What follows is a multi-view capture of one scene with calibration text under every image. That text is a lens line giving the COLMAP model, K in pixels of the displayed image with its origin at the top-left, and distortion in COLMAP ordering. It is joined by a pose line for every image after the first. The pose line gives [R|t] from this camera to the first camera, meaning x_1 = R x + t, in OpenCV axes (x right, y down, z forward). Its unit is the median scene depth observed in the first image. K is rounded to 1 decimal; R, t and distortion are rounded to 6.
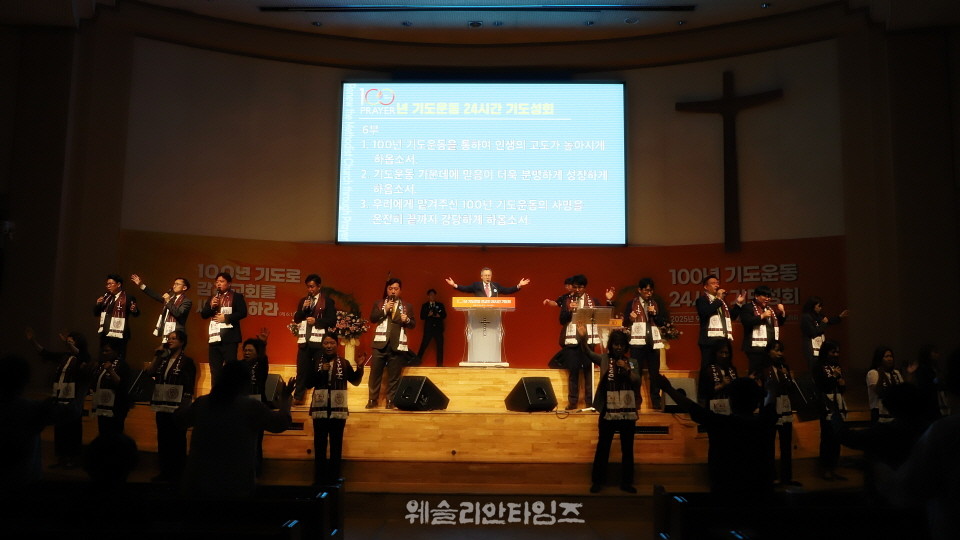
lens RADIAL K [[843.8, 0, 480.0], [0, 843.8, 270.0], [0, 0, 1]] dist [-0.012200, -0.006542]
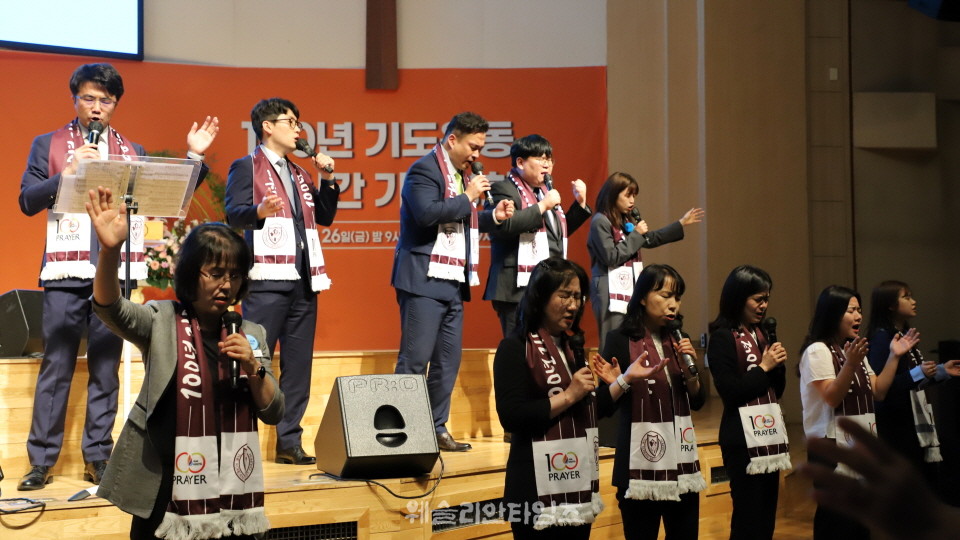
lens RADIAL K [[1469.3, 0, 480.0], [0, 1469.3, 270.0], [0, 0, 1]] dist [0.241894, 0.011700]
pose [[0.905686, 0.009925, 0.423832, 0.013944], [-0.039181, 0.997407, 0.060368, 0.033295], [-0.422134, -0.071281, 0.903727, 0.324443]]
